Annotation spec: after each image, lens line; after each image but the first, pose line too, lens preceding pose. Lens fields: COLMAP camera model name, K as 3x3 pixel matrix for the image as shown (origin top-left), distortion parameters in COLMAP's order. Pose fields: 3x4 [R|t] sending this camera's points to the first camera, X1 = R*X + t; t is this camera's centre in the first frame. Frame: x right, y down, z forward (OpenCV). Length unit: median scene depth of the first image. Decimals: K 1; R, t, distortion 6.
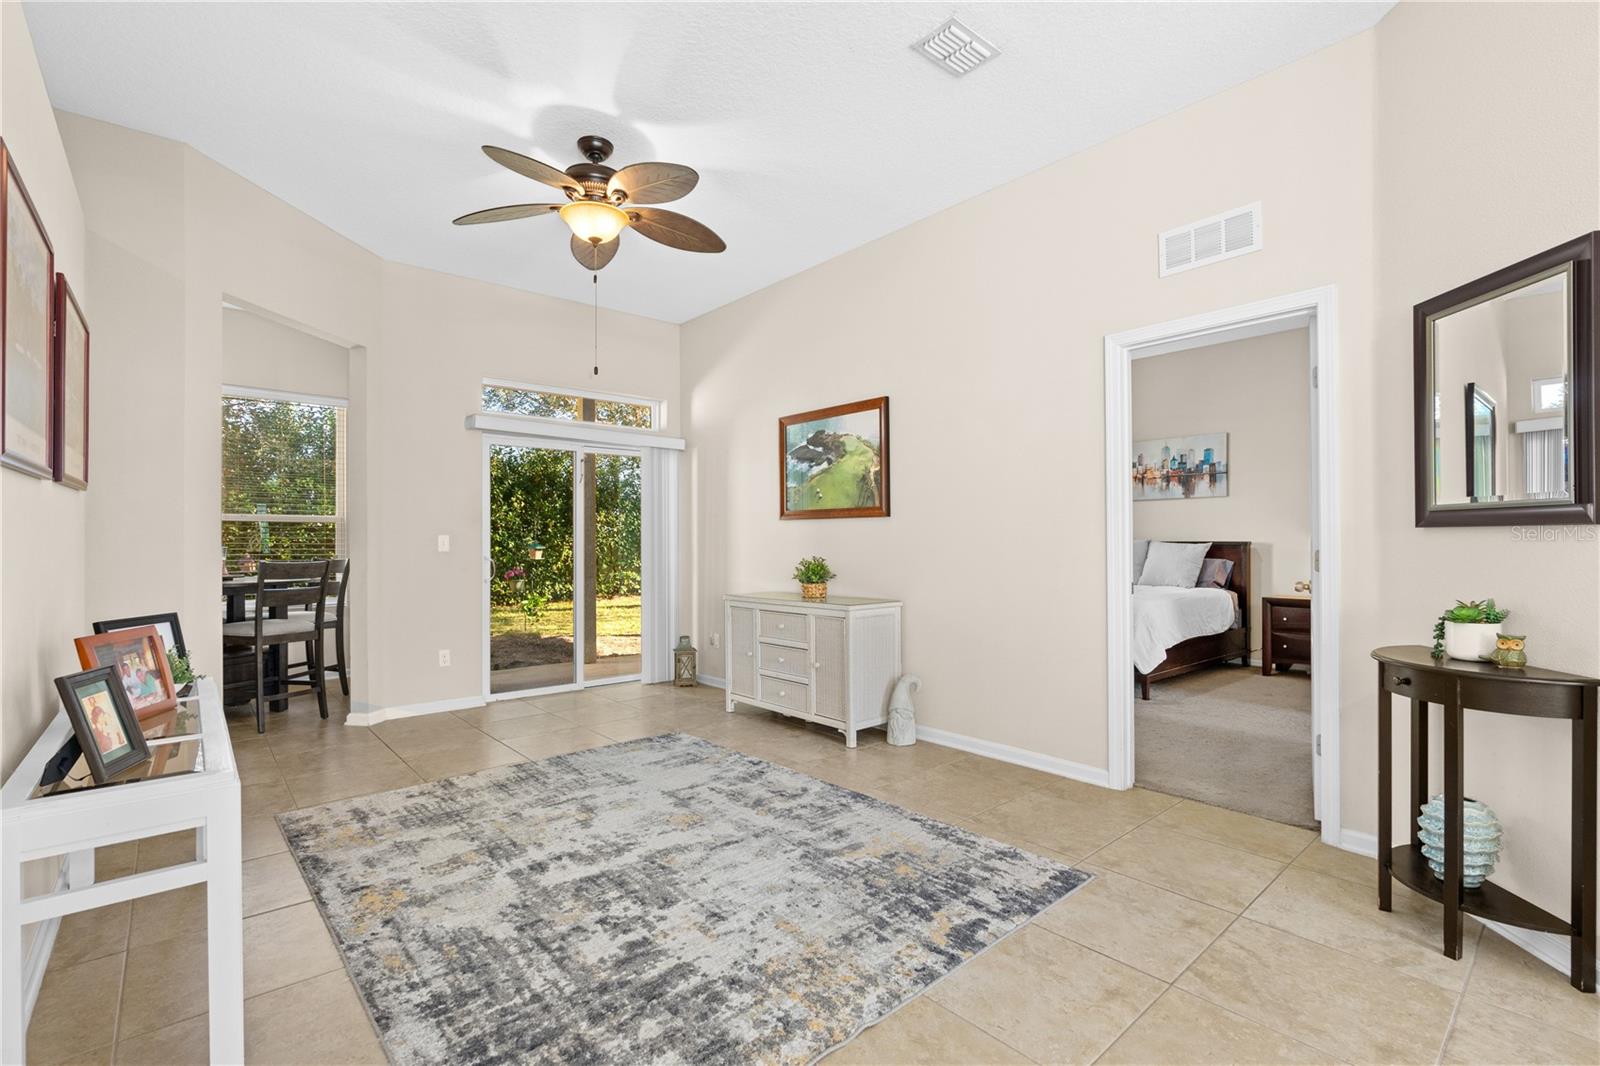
lens RADIAL K [[722.9, 0, 803.1], [0, 722.9, 541.6], [0, 0, 1]] dist [-0.004646, 0.000620]
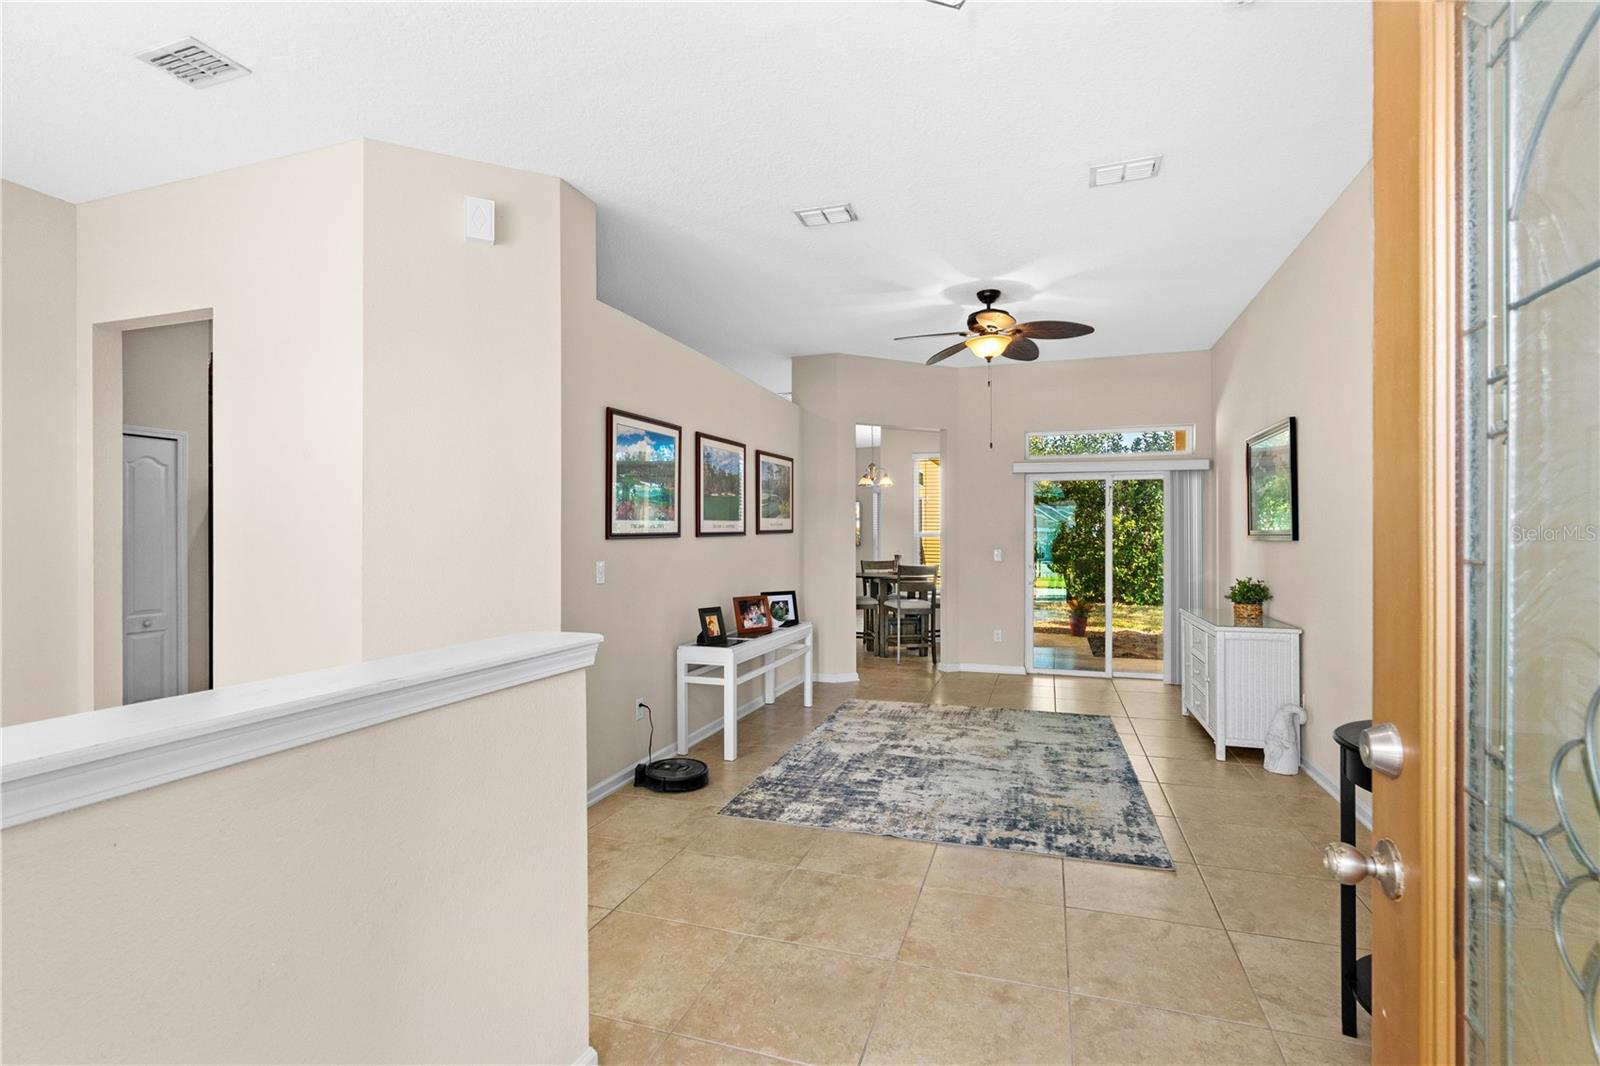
lens RADIAL K [[722.9, 0, 802.2], [0, 722.9, 535.2], [0, 0, 1]] dist [-0.004646, 0.000620]
pose [[0.496910, -0.001776, -0.867800, 1.089756], [0.001039, 0.999998, -0.001451, -0.070687], [0.867802, -0.000180, 0.496911, -0.091219]]
